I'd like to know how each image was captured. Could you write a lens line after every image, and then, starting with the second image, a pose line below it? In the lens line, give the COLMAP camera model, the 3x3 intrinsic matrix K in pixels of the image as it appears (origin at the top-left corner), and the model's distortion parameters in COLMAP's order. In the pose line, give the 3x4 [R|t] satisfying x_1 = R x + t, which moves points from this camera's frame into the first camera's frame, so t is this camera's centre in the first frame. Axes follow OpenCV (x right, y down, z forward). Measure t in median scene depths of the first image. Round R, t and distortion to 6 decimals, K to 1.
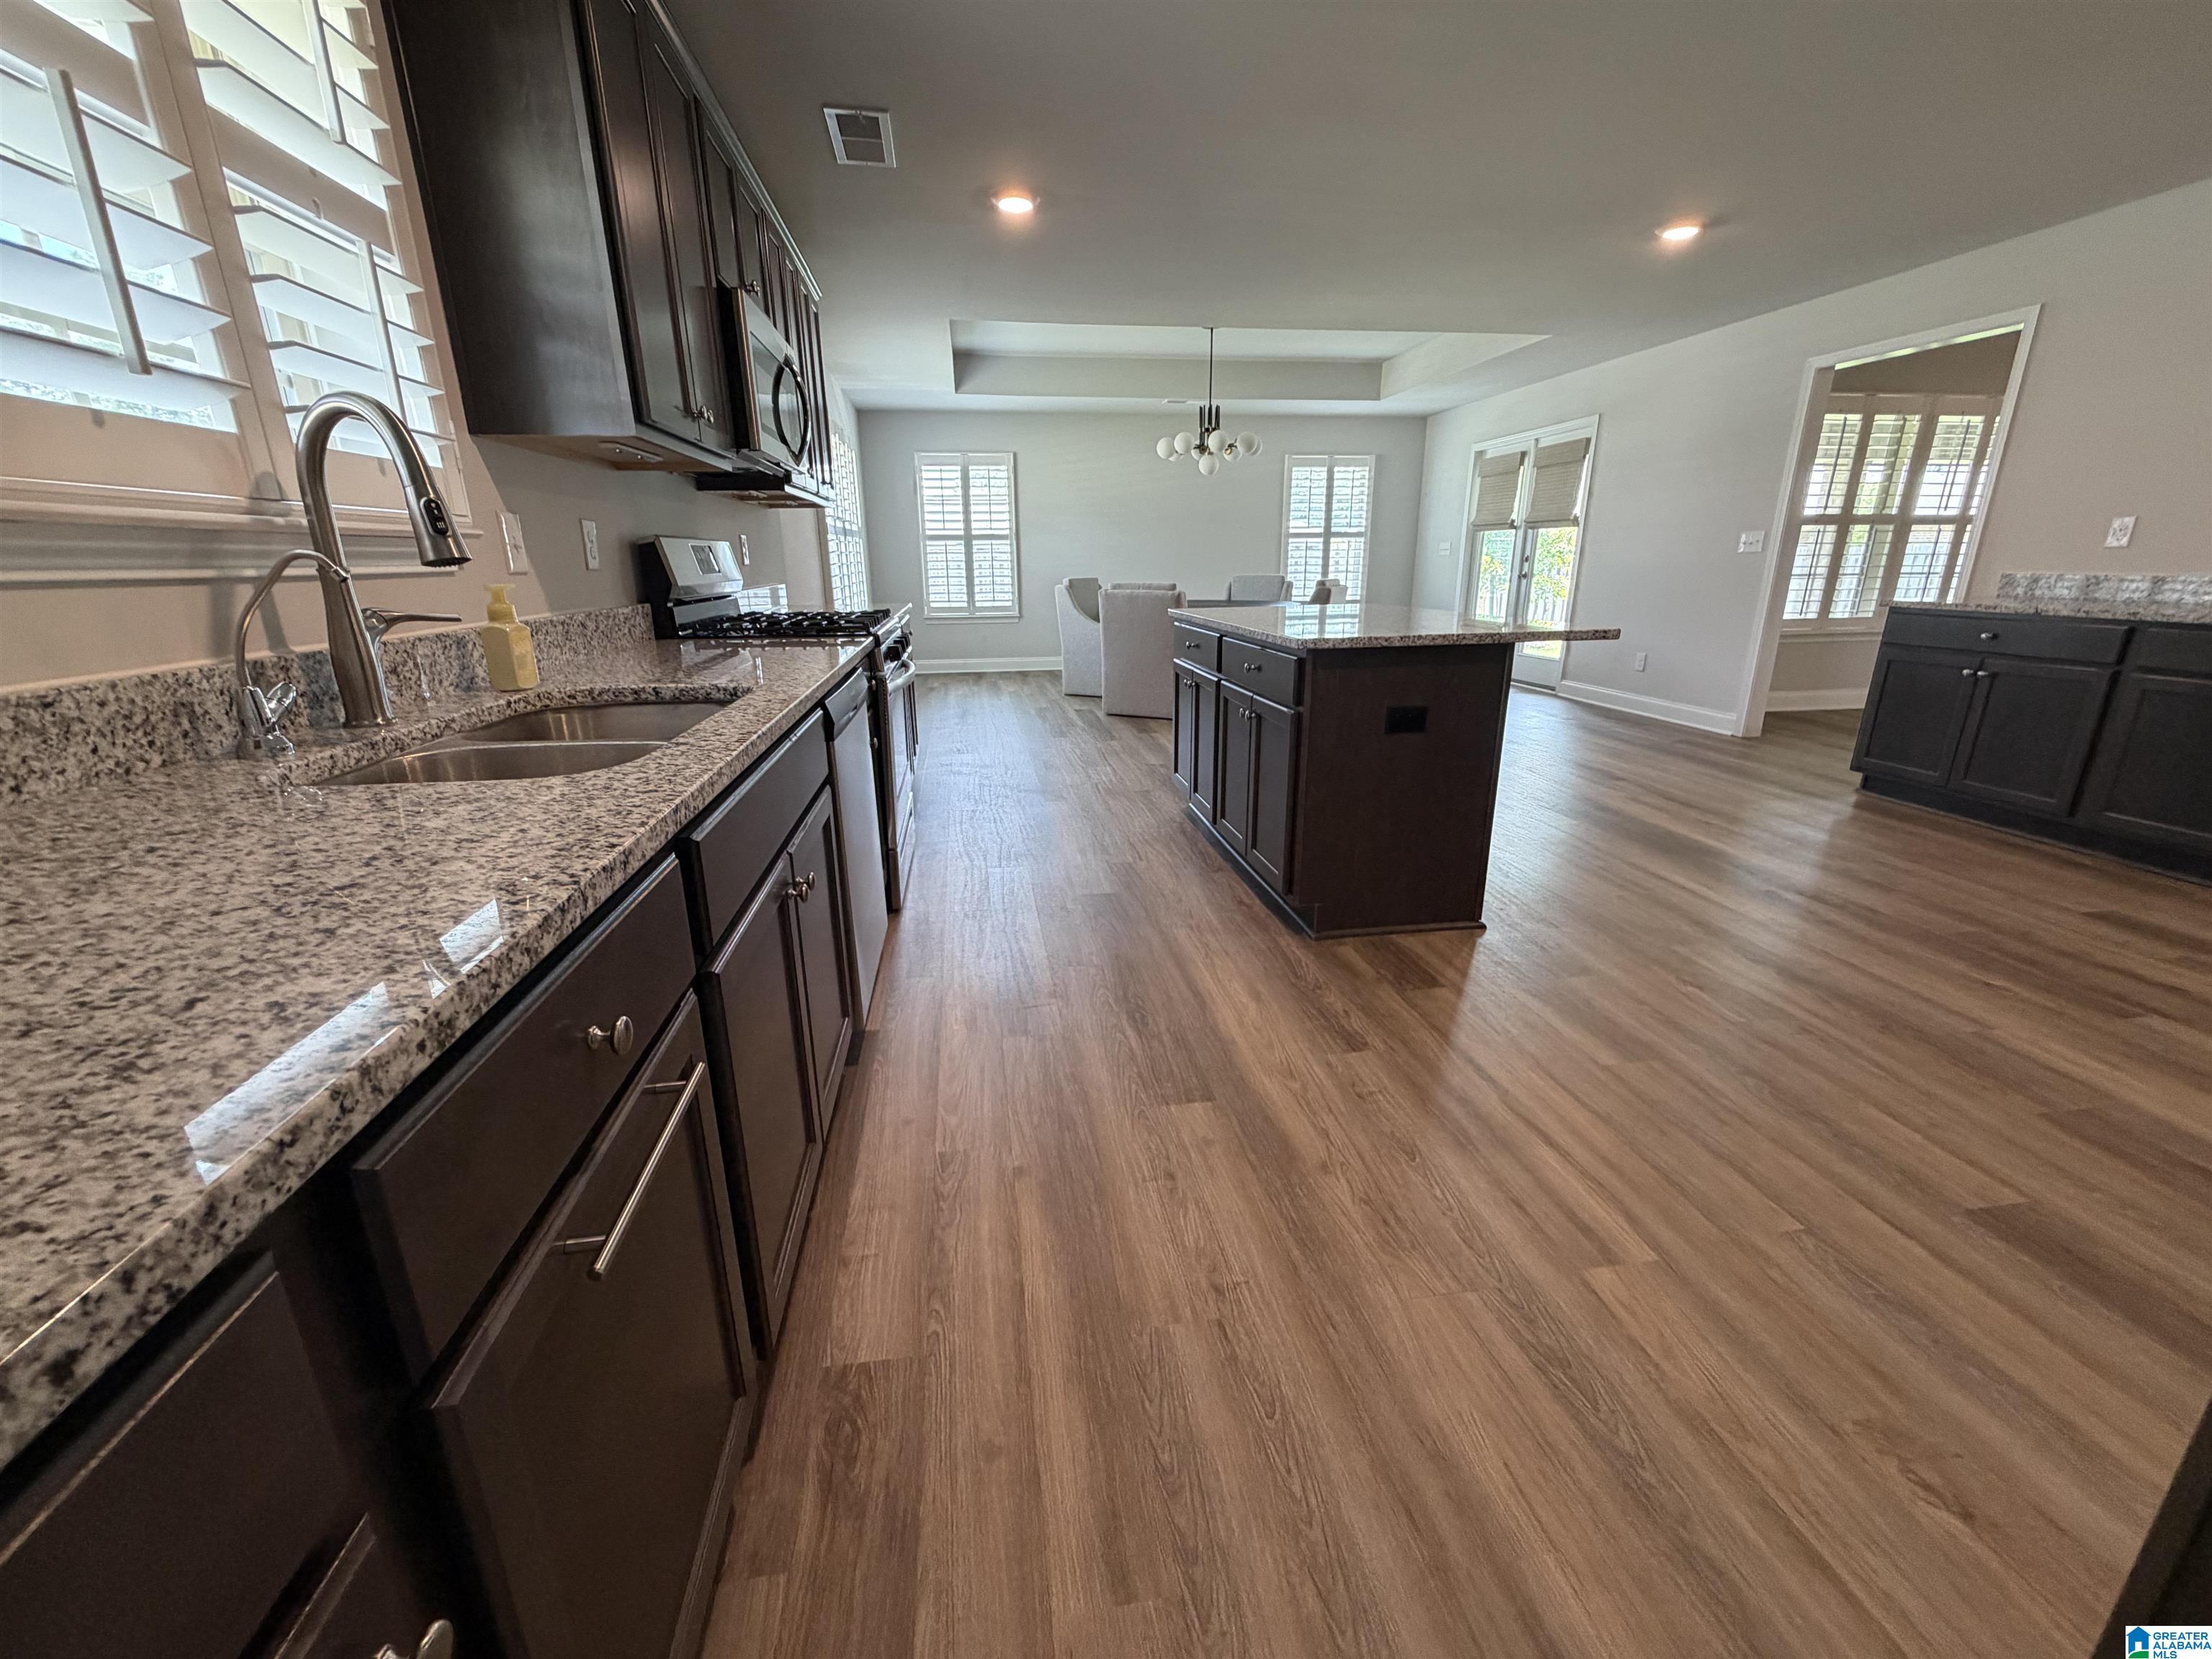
lens RADIAL K [[886.7, 0, 1106.1], [0, 886.7, 818.8], [0, 0, 1]] dist [0.002598, -0.001002]
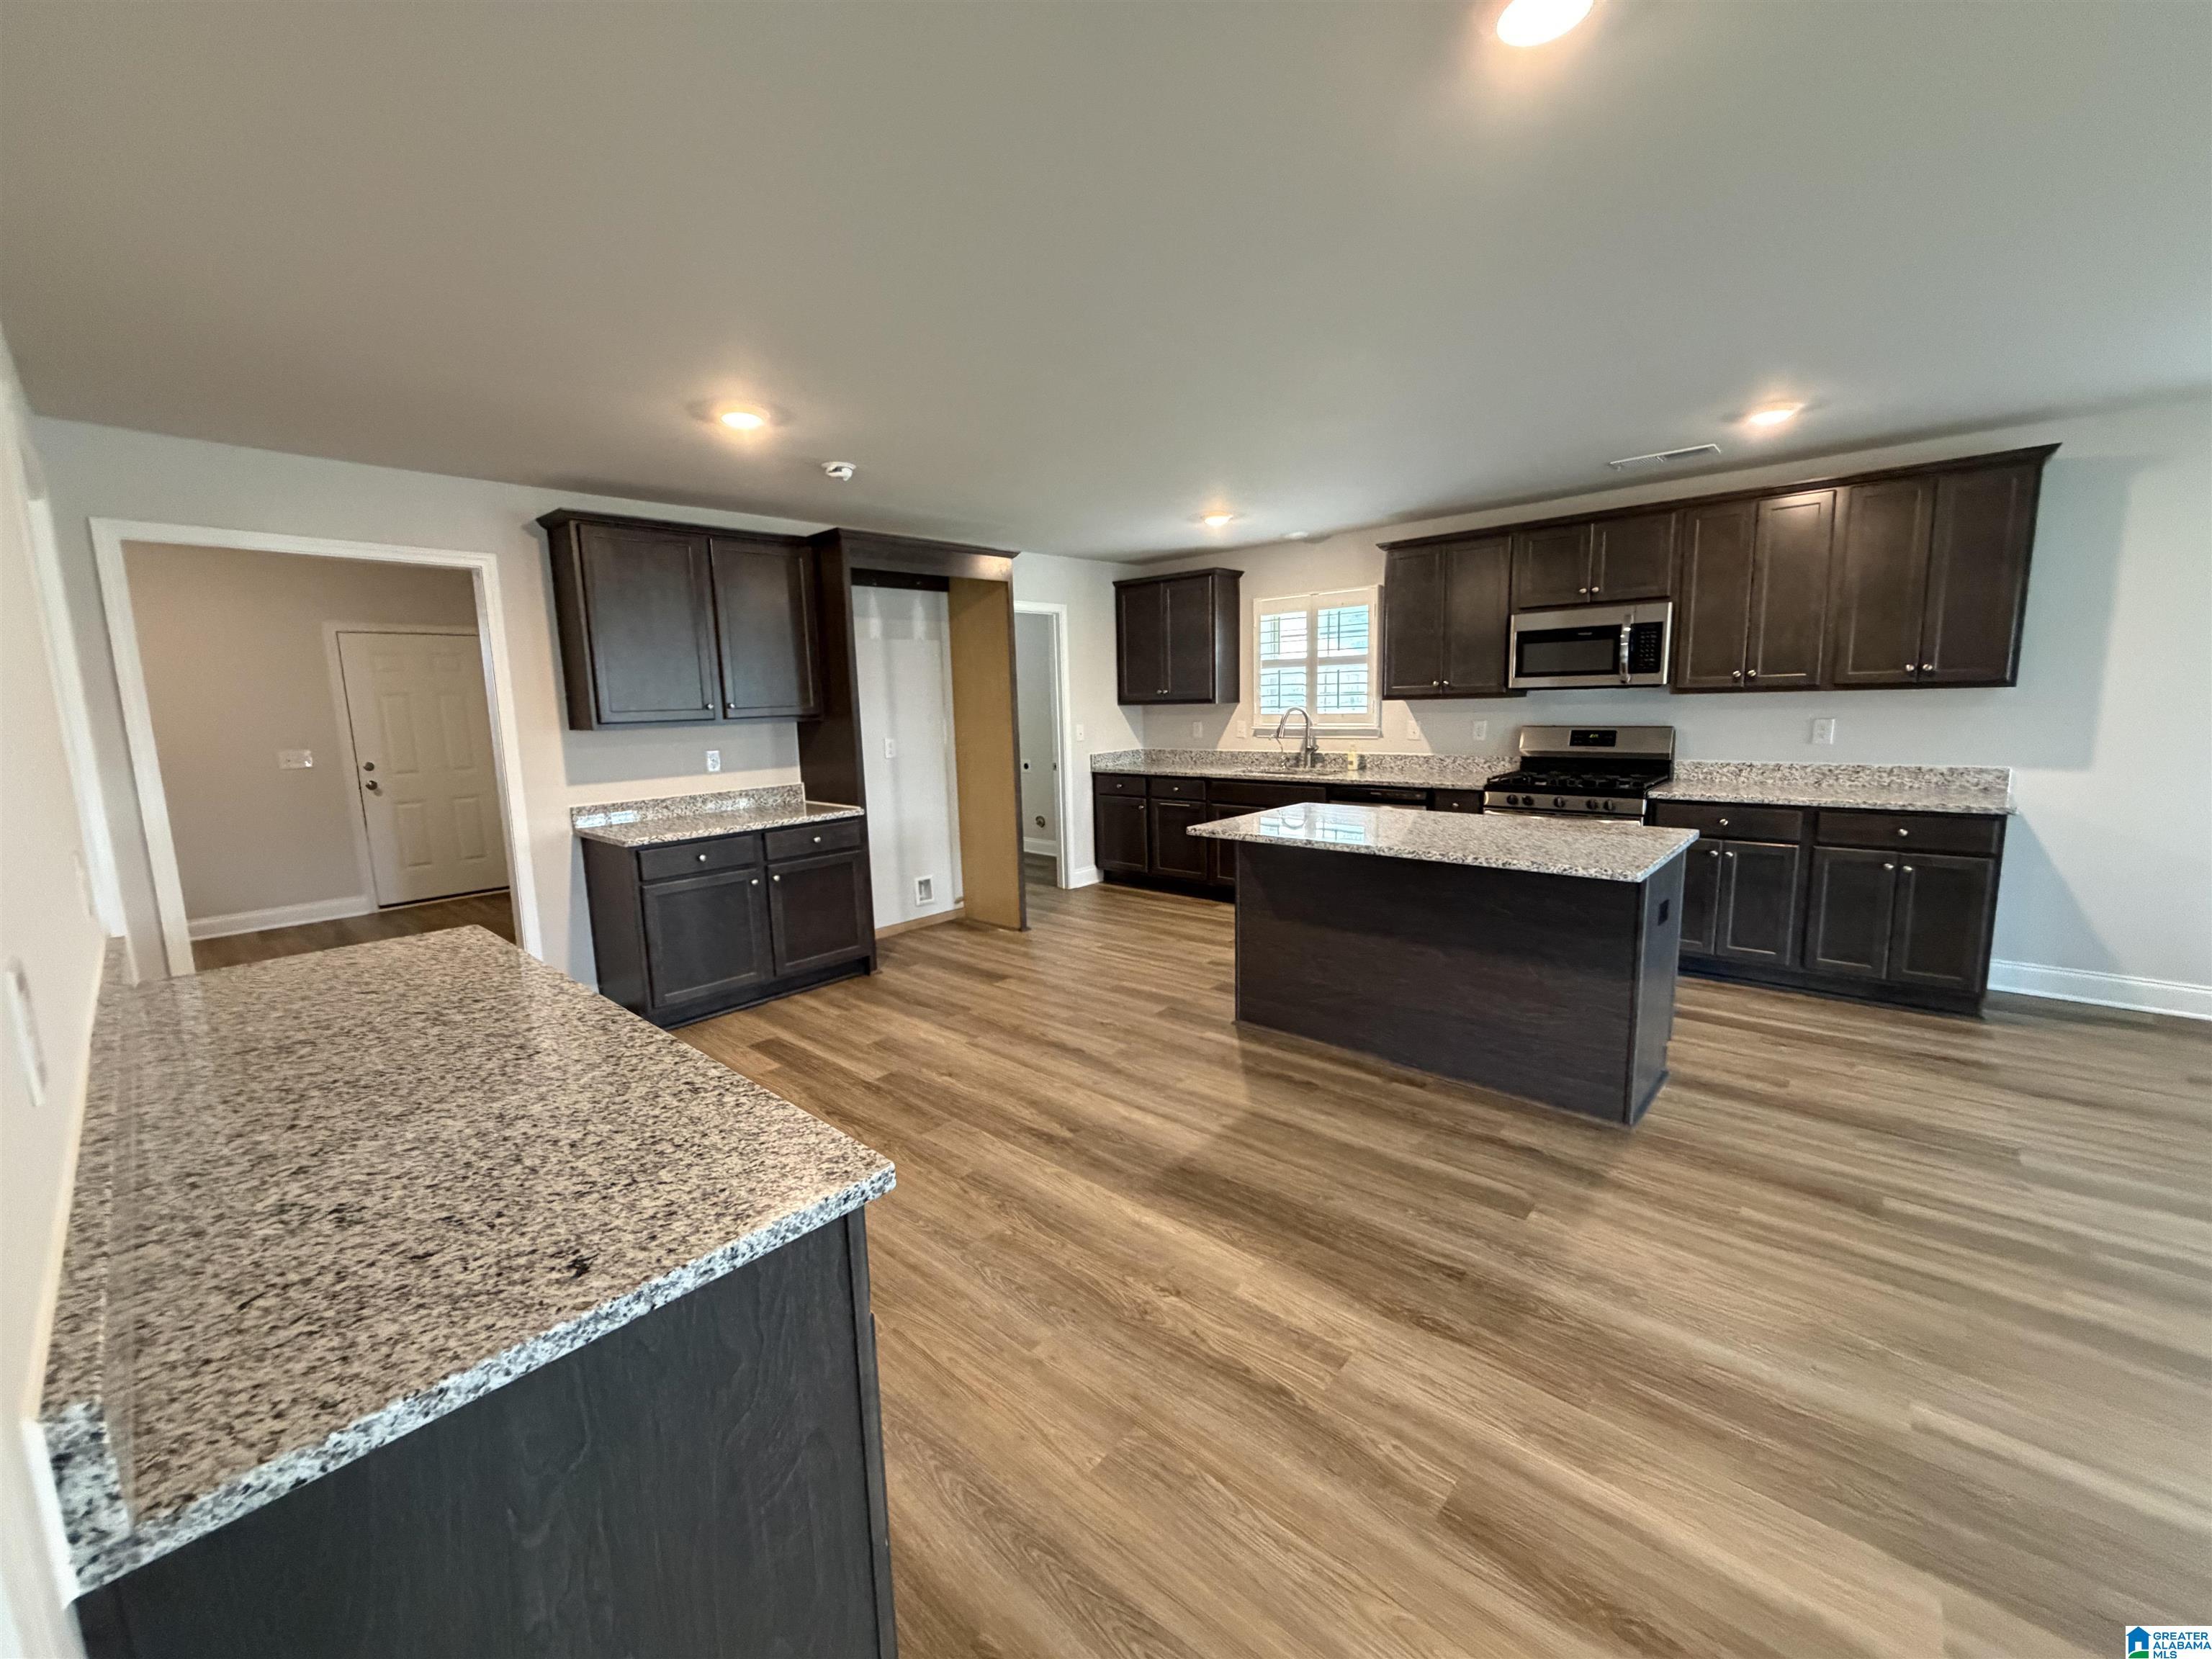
lens RADIAL K [[886.7, 0, 1089.6], [0, 886.7, 829.5], [0, 0, 1]] dist [0.002598, -0.001002]
pose [[-0.779583, 0.124821, -0.613734, 2.493886], [-0.143464, 0.918293, 0.368994, -1.129465], [0.609646, 0.375711, -0.697978, 3.011526]]
